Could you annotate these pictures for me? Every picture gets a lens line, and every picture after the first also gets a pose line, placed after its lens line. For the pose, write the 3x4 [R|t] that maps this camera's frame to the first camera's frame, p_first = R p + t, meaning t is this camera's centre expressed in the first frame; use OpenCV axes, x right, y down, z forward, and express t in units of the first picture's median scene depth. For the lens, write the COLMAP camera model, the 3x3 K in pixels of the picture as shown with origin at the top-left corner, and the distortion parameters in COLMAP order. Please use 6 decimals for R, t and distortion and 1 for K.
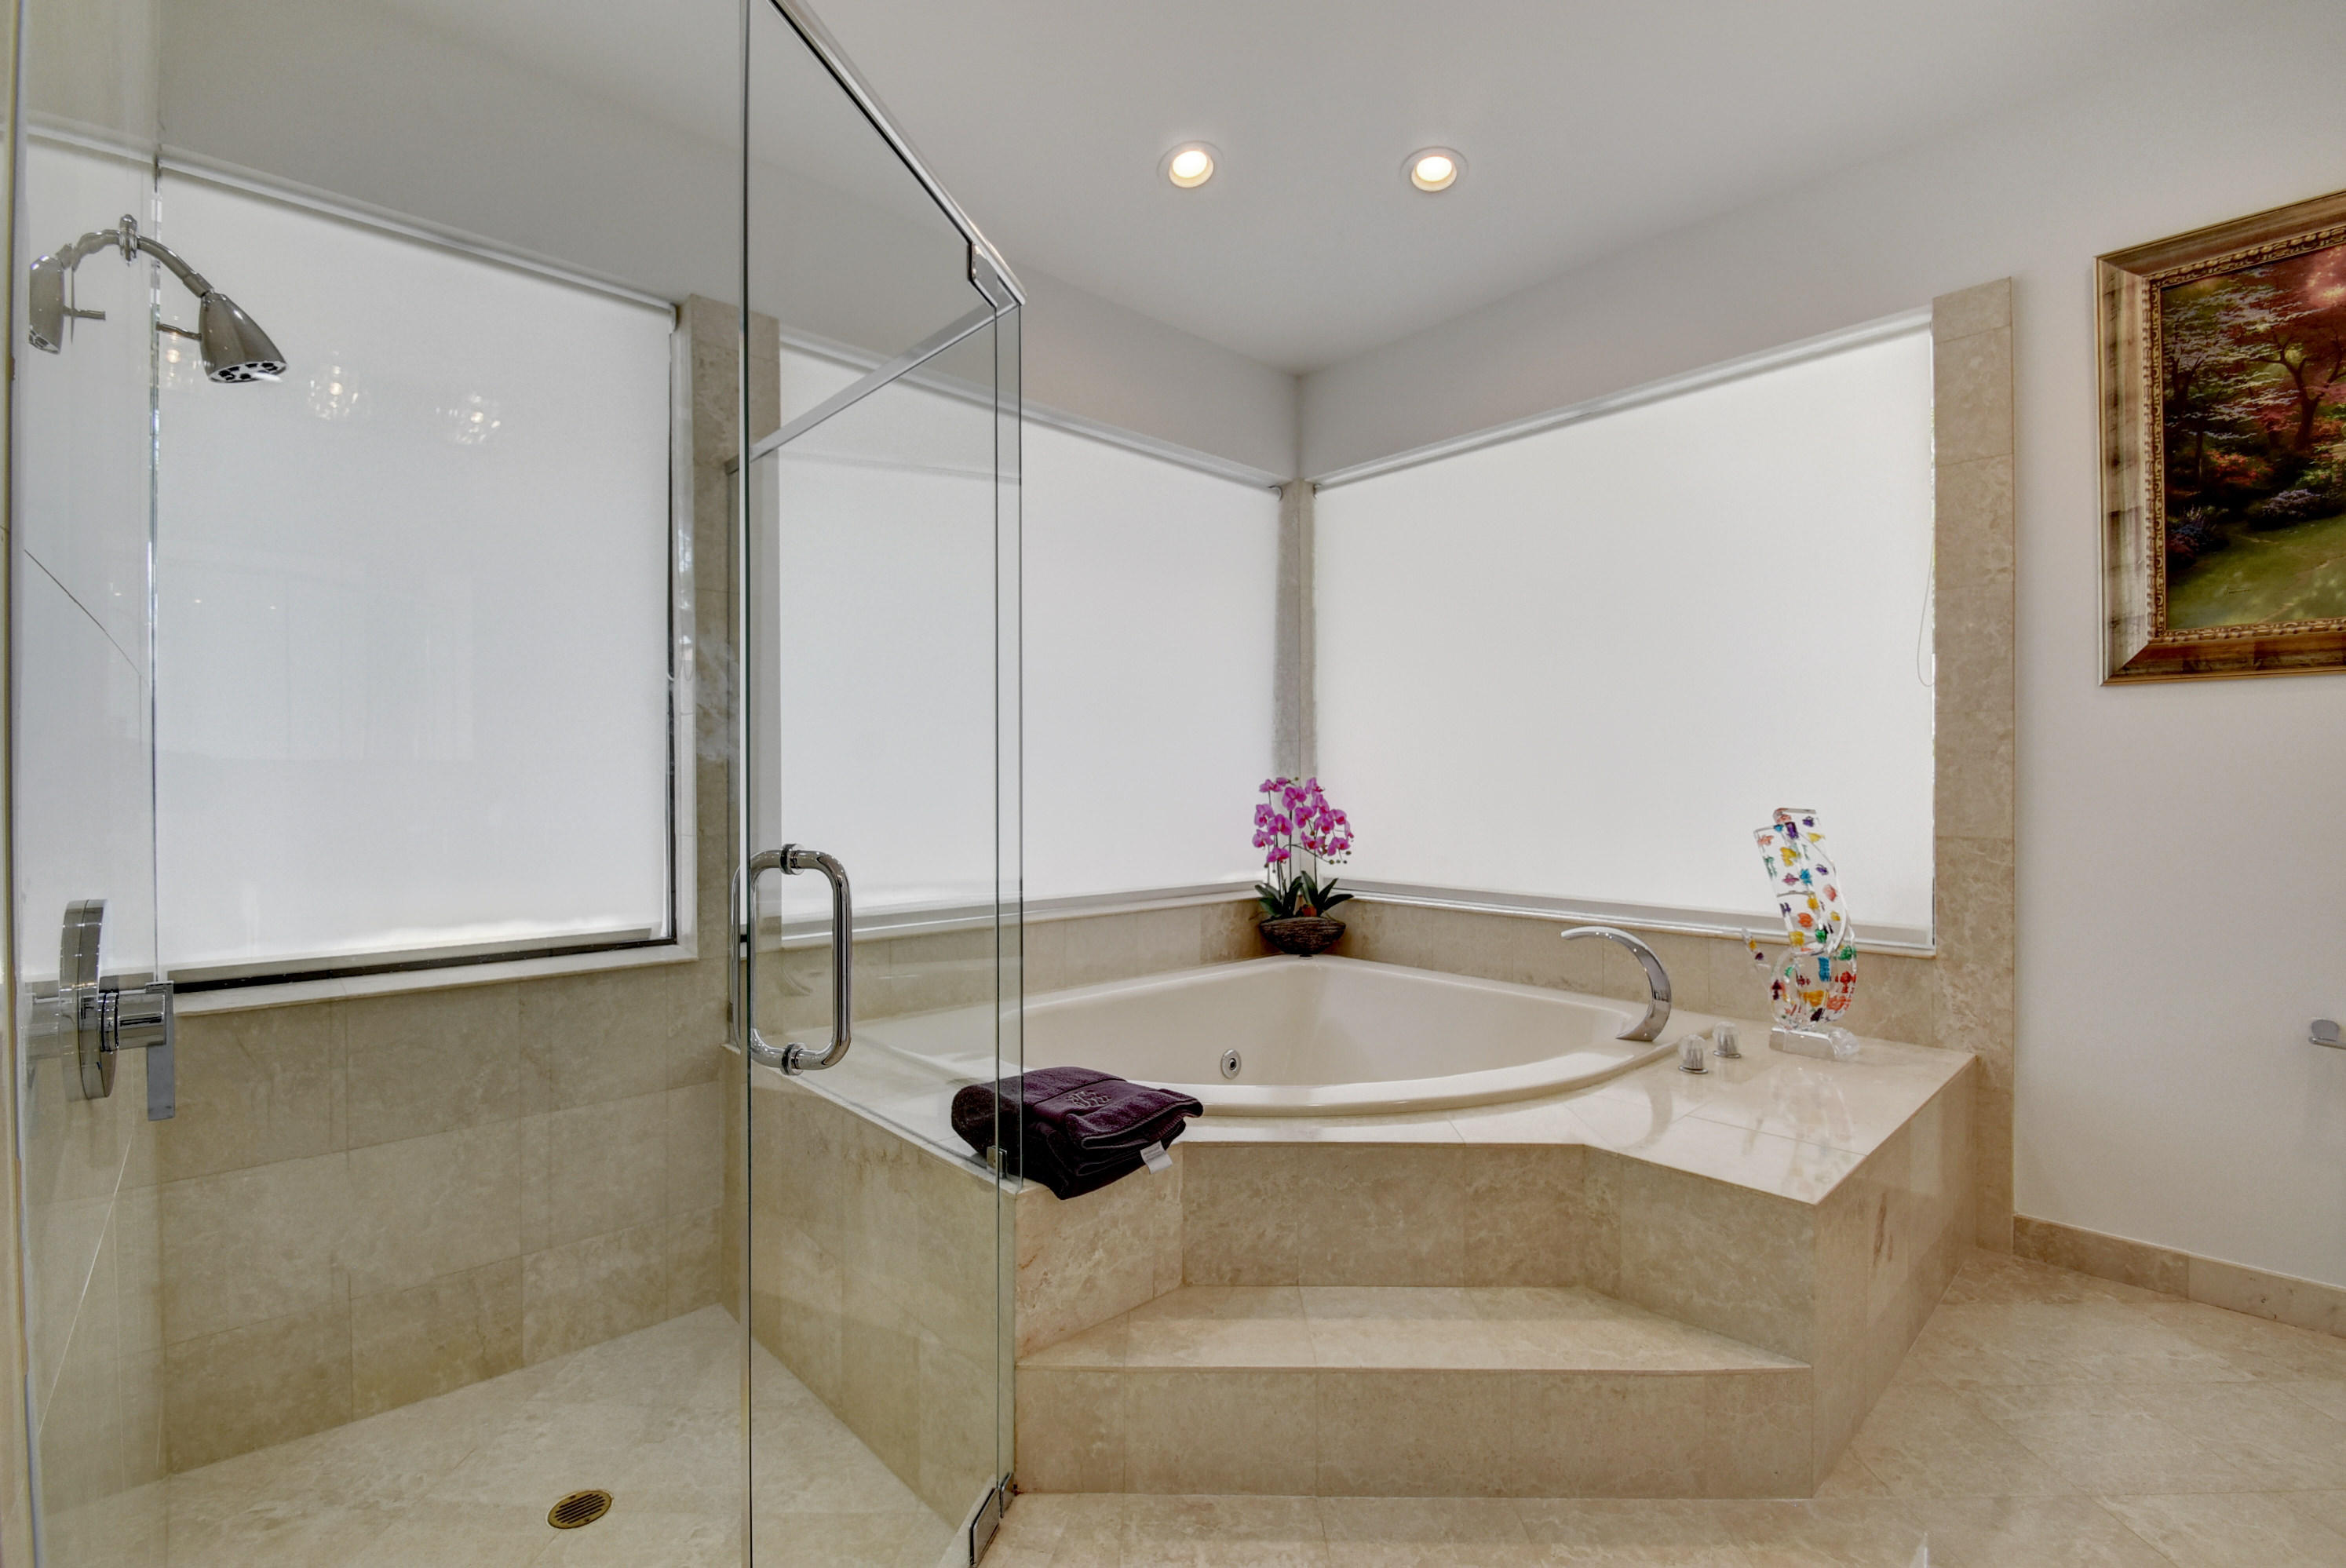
lens RADIAL K [[1031.7, 0, 1162.8], [0, 1031.7, 782.1], [0, 0, 1]] dist [0.001580, -0.010722]
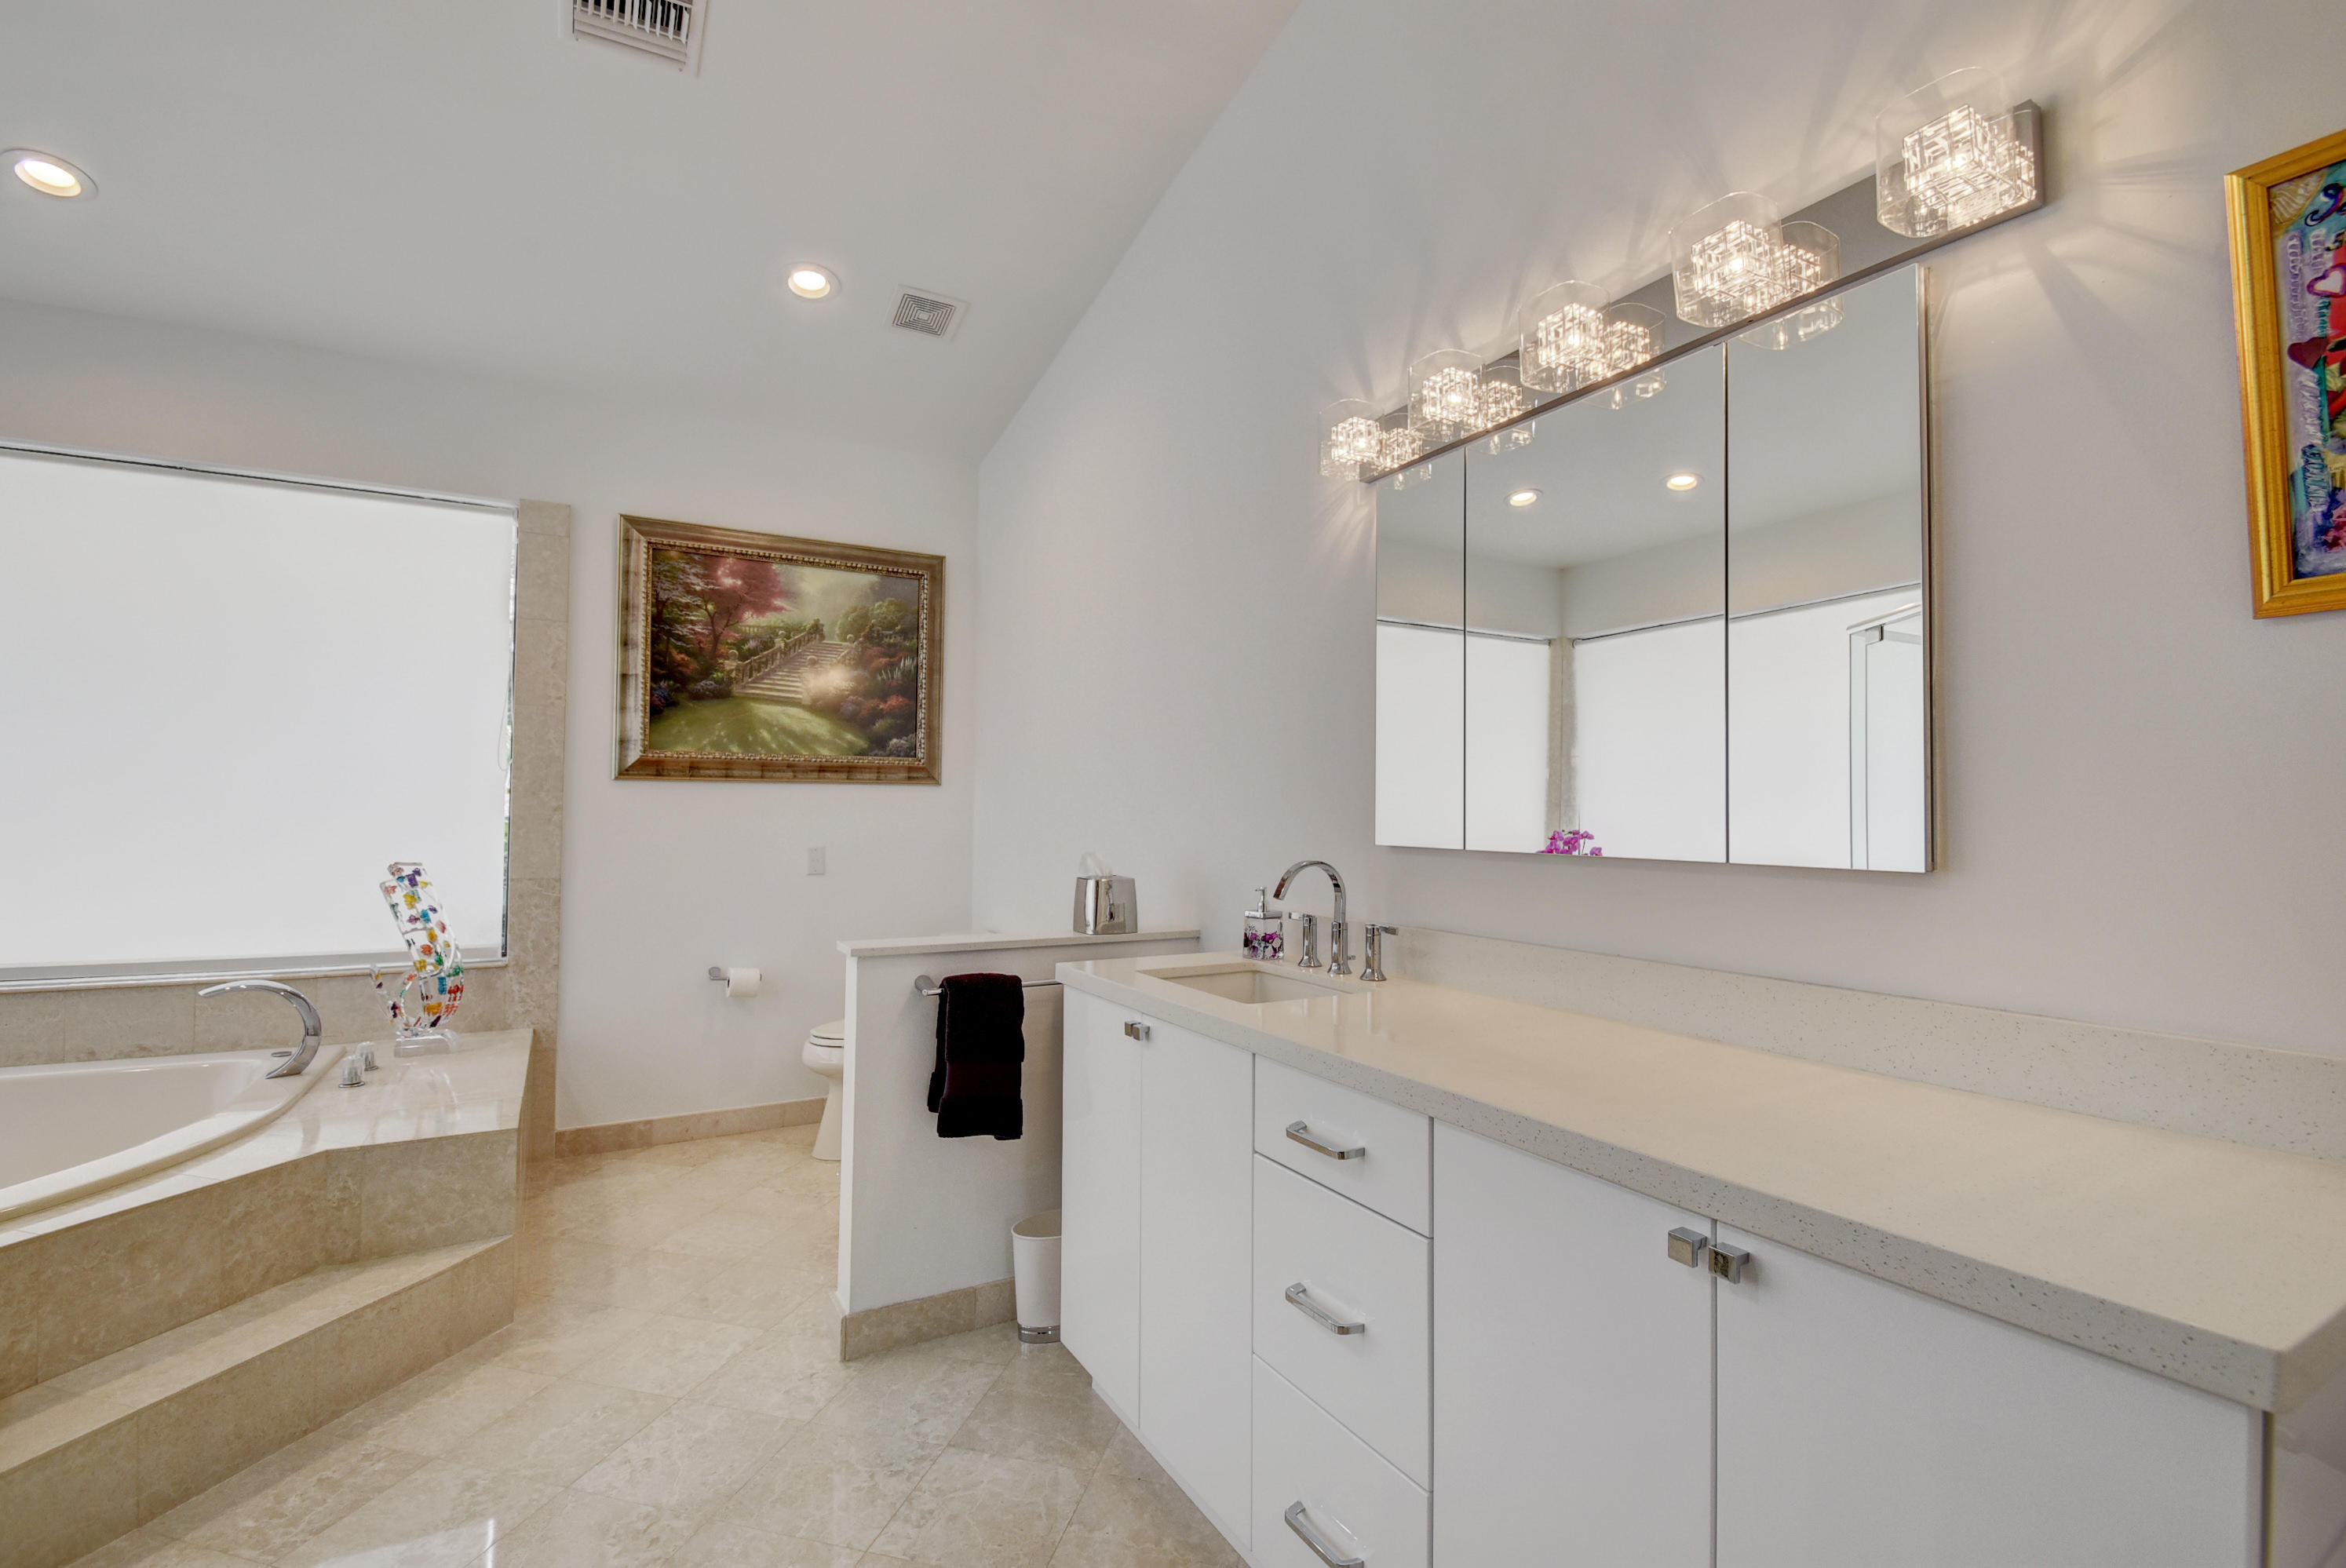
lens RADIAL K [[1031.7, 0, 1162.8], [0, 1031.7, 782.1], [0, 0, 1]] dist [0.001580, -0.010722]
pose [[0.226841, 0.028834, 0.973505, -0.488732], [-0.005721, 0.999584, -0.028273, -0.051631], [-0.973915, 0.000844, 0.226911, -0.217739]]
